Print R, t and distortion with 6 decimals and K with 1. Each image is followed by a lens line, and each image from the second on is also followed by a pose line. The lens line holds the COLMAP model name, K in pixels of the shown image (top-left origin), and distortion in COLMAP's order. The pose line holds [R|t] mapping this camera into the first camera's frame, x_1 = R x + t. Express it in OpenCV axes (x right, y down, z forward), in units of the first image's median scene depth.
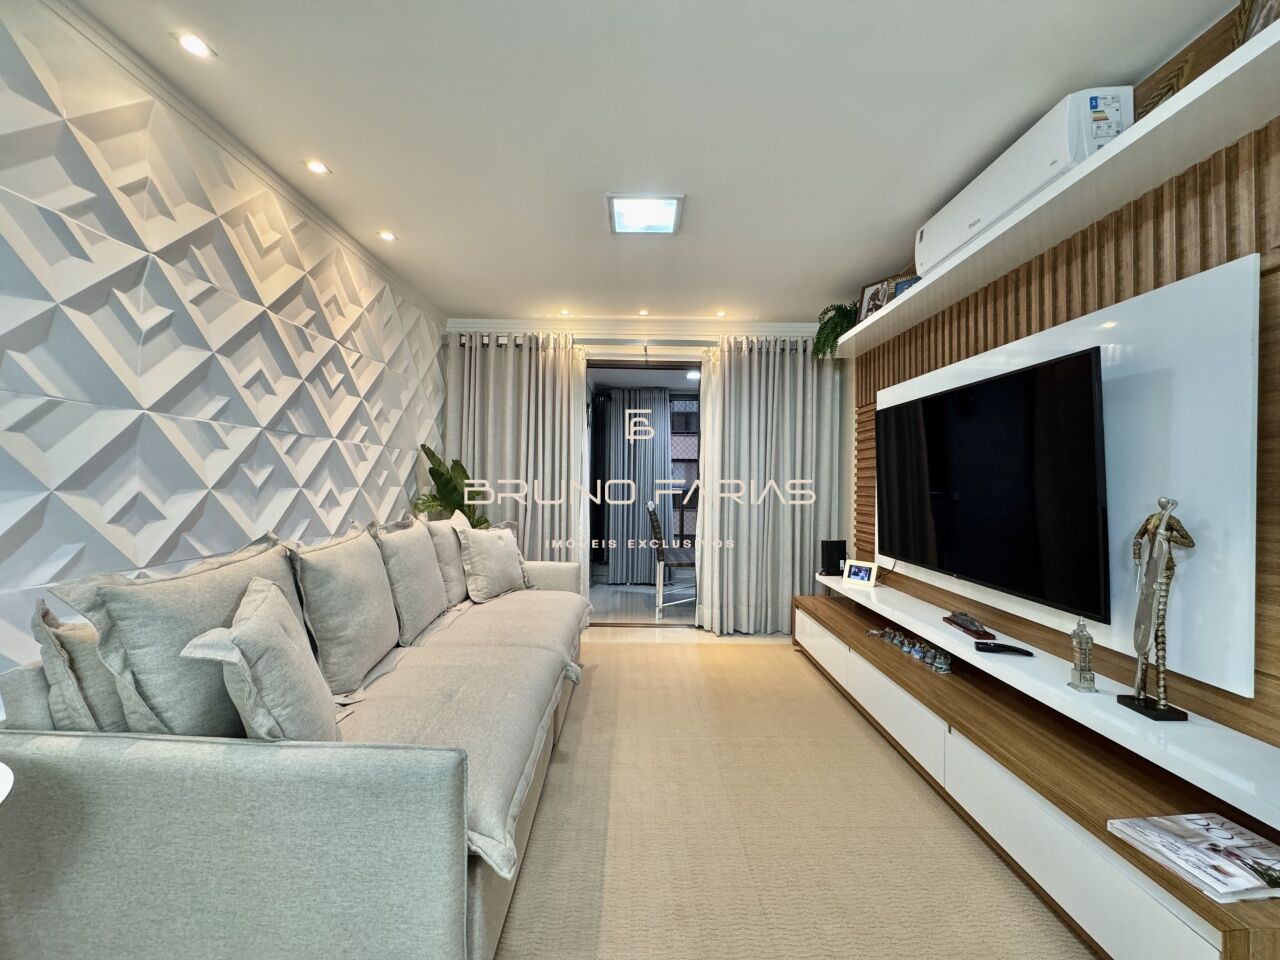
lens RADIAL K [[510.8, 0, 641.0], [0, 510.8, 477.5], [0, 0, 1]] dist [-0.002788, 0.000496]
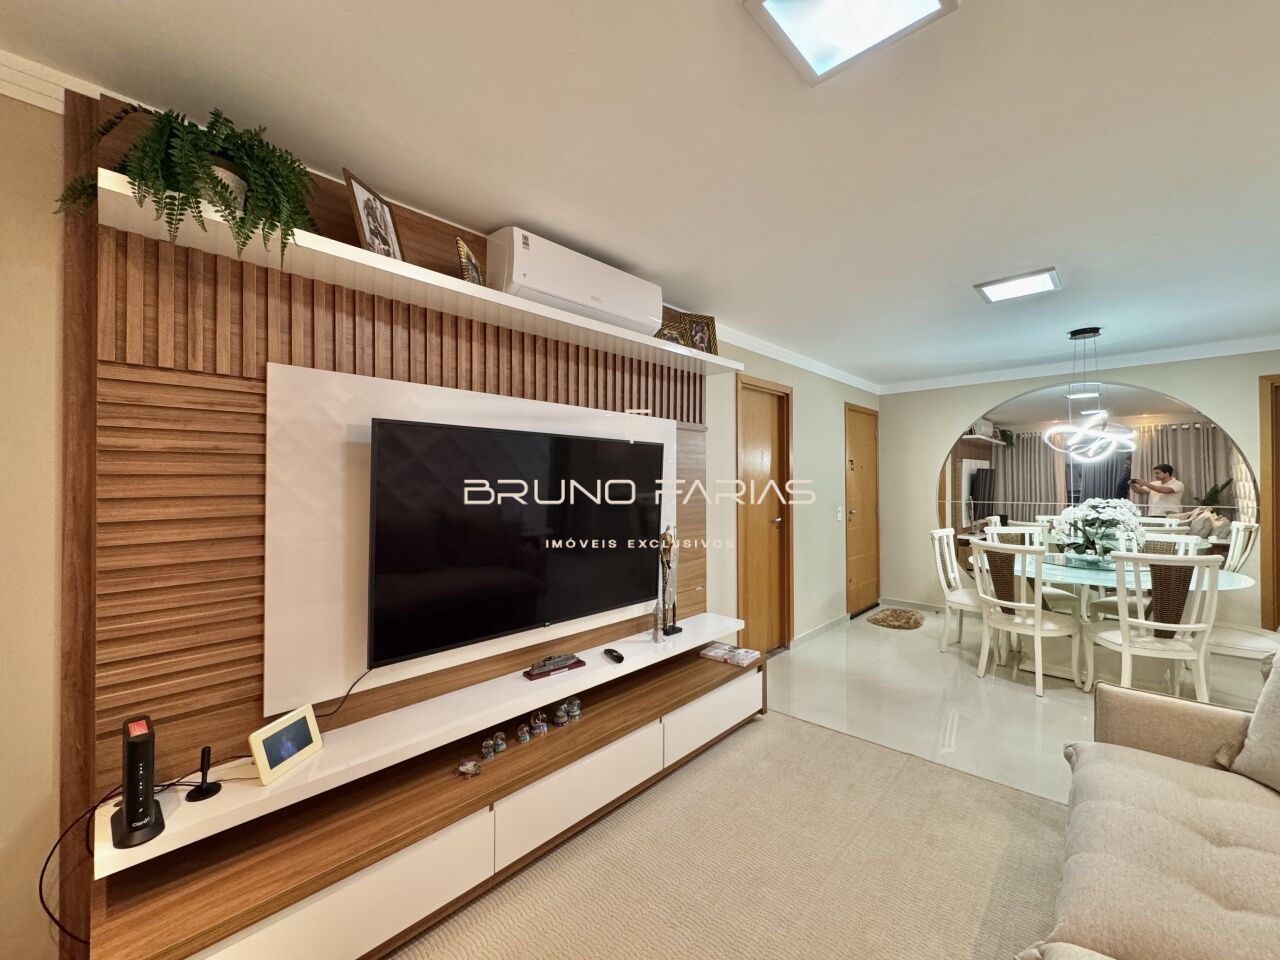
lens RADIAL K [[510.7, 0, 642.6], [0, 510.7, 478.1], [0, 0, 1]] dist [-0.003080, -0.000148]
pose [[-0.718217, -0.002960, 0.695813, -0.149841], [-0.011481, 0.999905, -0.007597, -0.063058], [-0.695725, -0.013444, -0.718183, 1.212414]]
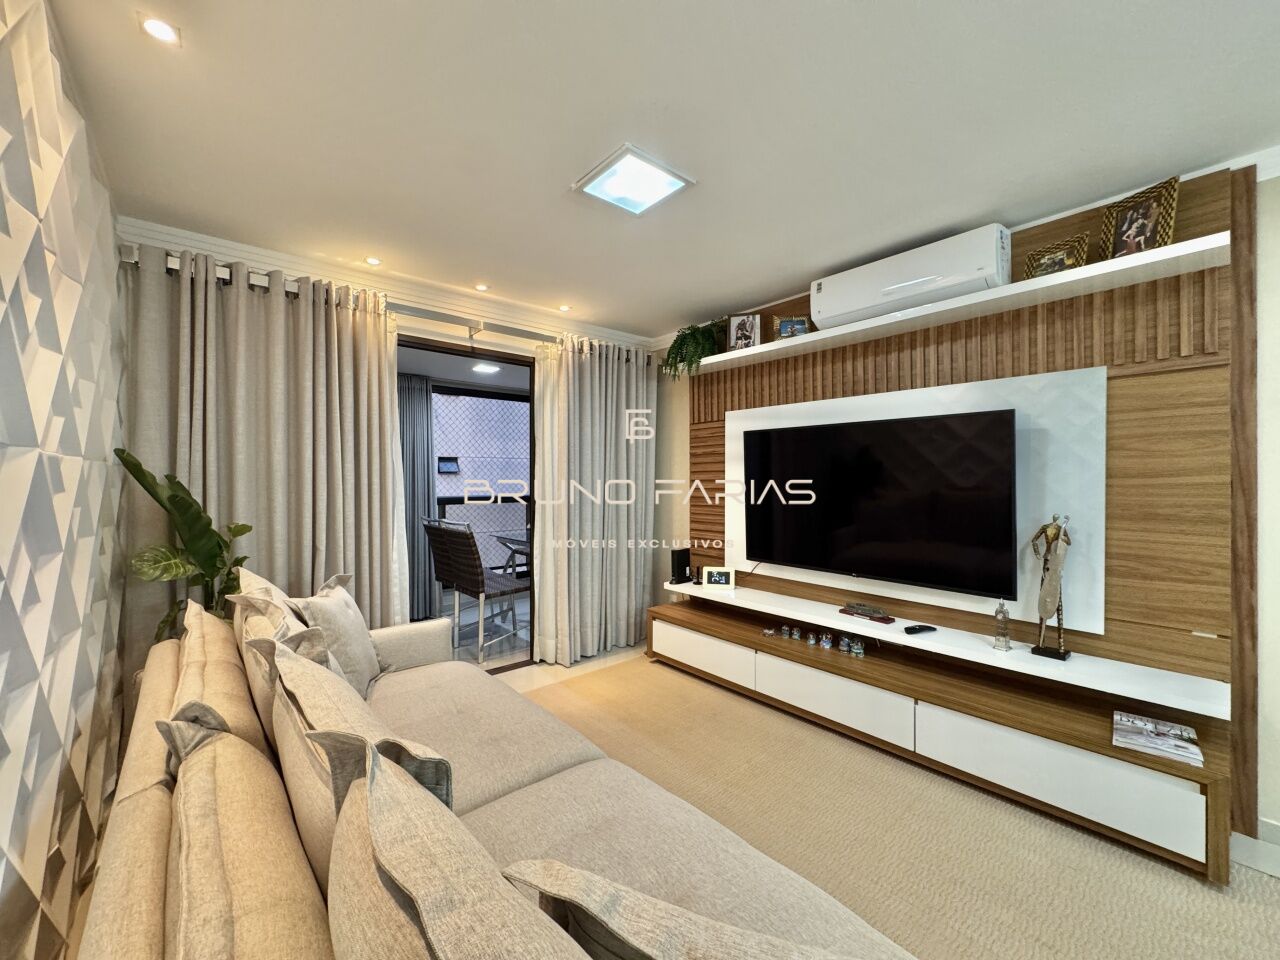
lens RADIAL K [[510.8, 0, 641.0], [0, 510.8, 477.5], [0, 0, 1]] dist [-0.002788, 0.000496]
pose [[0.761555, -0.015057, 0.647925, -0.434085], [0.006744, 0.999860, 0.015309, -0.048588], [-0.648065, -0.007289, 0.761550, 0.306350]]
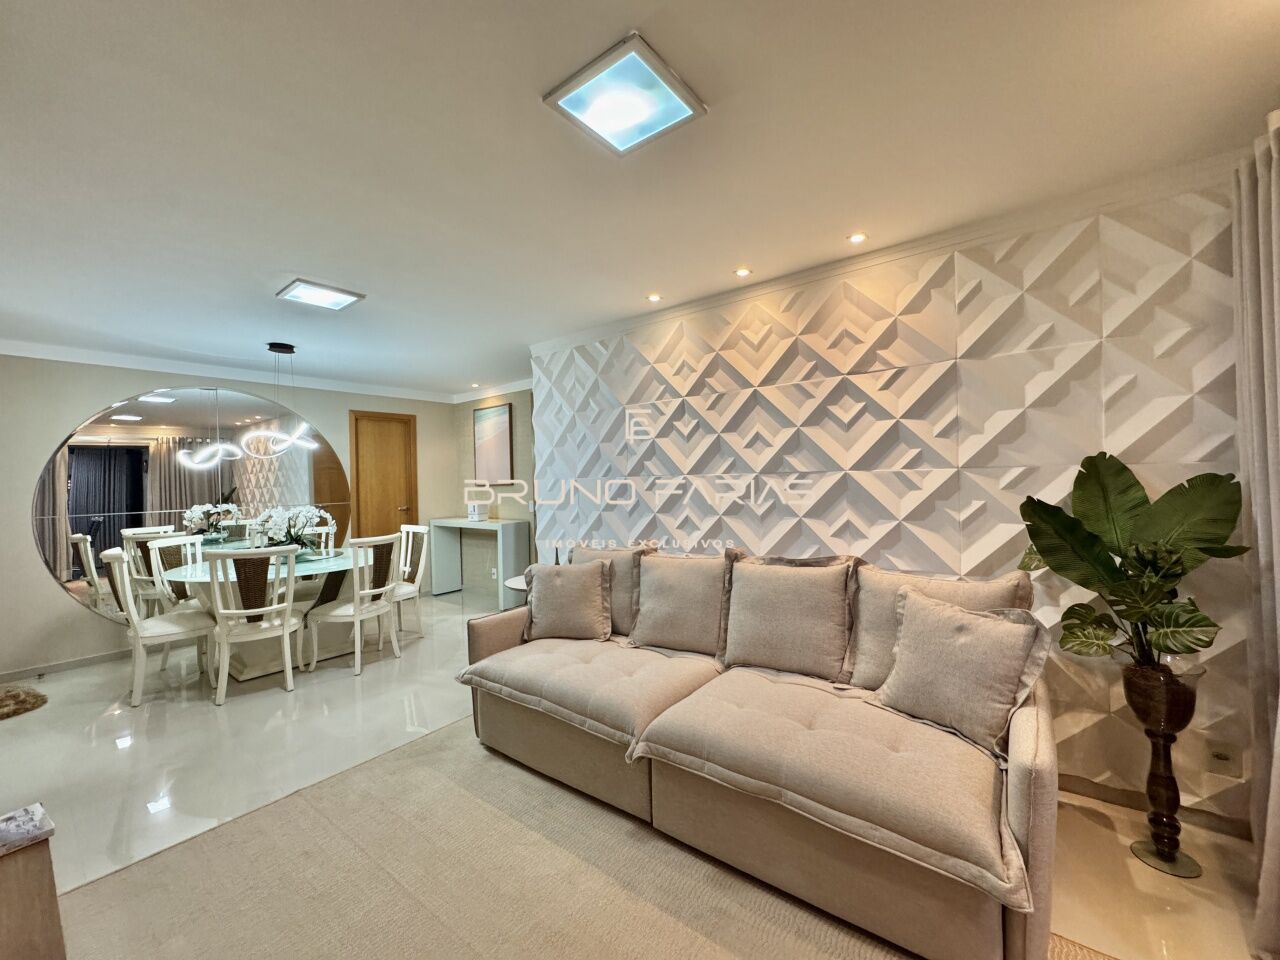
lens RADIAL K [[510.7, 0, 642.6], [0, 510.7, 478.1], [0, 0, 1]] dist [-0.003080, -0.000148]
pose [[-0.625586, 0.000559, -0.780155, 0.392708], [0.023136, 0.999573, -0.017836, -0.047368], [0.779812, -0.029208, -0.625332, 1.160718]]
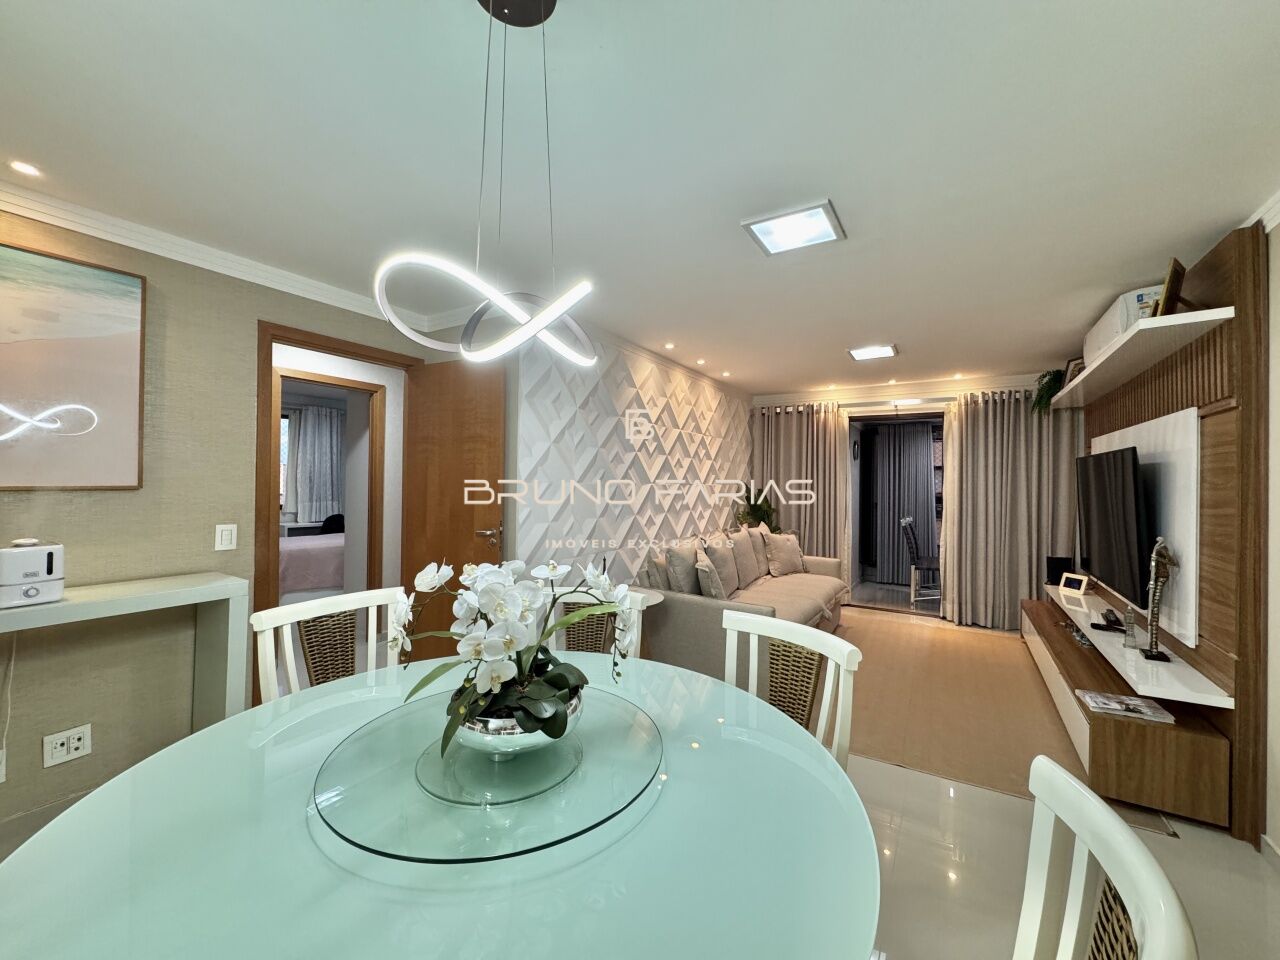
lens RADIAL K [[510.8, 0, 641.0], [0, 510.8, 477.5], [0, 0, 1]] dist [-0.002788, 0.000496]
pose [[0.849866, -0.007784, -0.526941, 0.203409], [0.004403, 0.999961, -0.007670, -0.077039], [0.526980, 0.004198, 0.849867, -0.694576]]
